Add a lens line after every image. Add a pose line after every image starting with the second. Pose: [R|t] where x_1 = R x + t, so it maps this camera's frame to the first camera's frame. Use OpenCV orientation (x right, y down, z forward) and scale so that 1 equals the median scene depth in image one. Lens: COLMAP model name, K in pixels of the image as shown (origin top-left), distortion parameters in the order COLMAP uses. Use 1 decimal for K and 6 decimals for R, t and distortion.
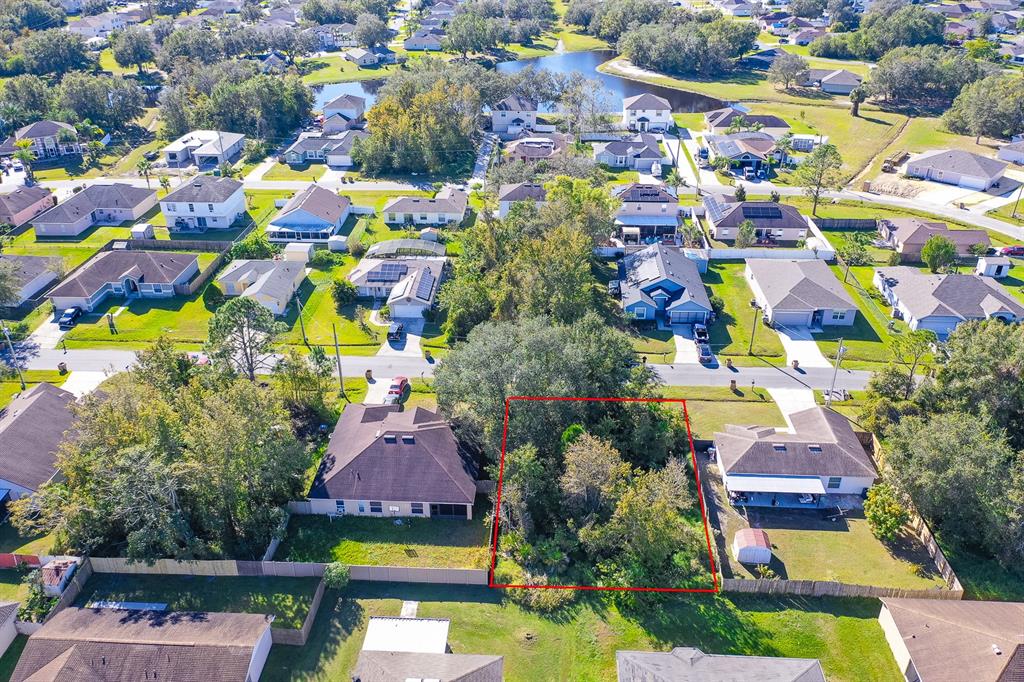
lens RADIAL K [[811.8, 0, 506.5], [0, 811.8, 338.4], [0, 0, 1]] dist [0.007594, 0.002912]
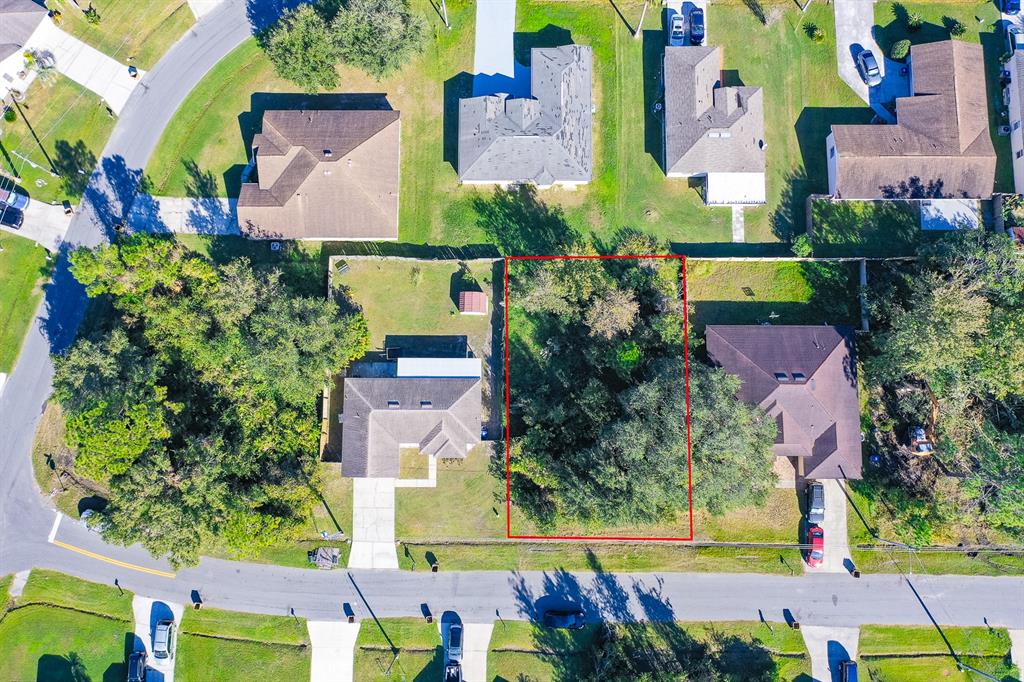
lens RADIAL K [[811.8, 0, 506.5], [0, 811.8, 338.4], [0, 0, 1]] dist [0.007594, 0.002912]
pose [[-0.998636, 0.051032, 0.011074, 0.155416], [-0.007694, -0.353543, 0.935386, -0.591509], [0.051650, 0.934025, 0.353454, 0.397644]]
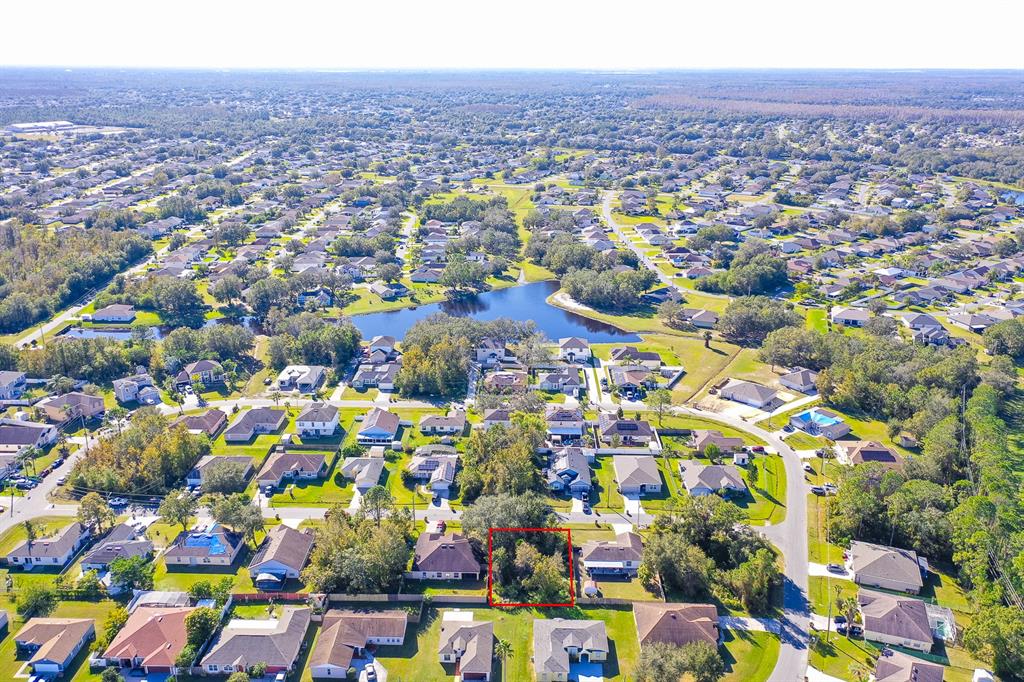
lens RADIAL K [[811.8, 0, 506.5], [0, 811.8, 338.4], [0, 0, 1]] dist [0.007594, 0.002912]
pose [[0.999338, -0.000869, 0.036383, -0.032167], [0.007011, 0.985589, -0.169010, -0.053322], [-0.035712, 0.169153, 0.984943, -1.038262]]
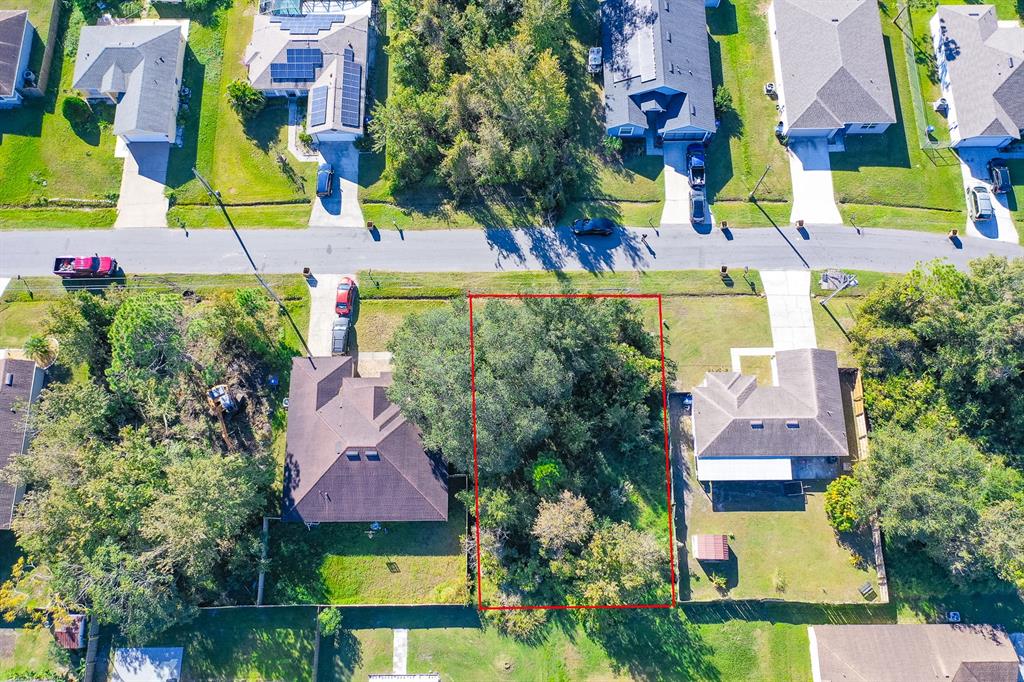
lens RADIAL K [[811.8, 0, 506.5], [0, 811.8, 338.4], [0, 0, 1]] dist [0.007594, 0.002912]
pose [[0.997994, -0.059307, 0.022156, 0.016533], [0.026244, 0.706020, 0.707706, -0.454302], [-0.057615, -0.705704, 0.706160, 0.292510]]
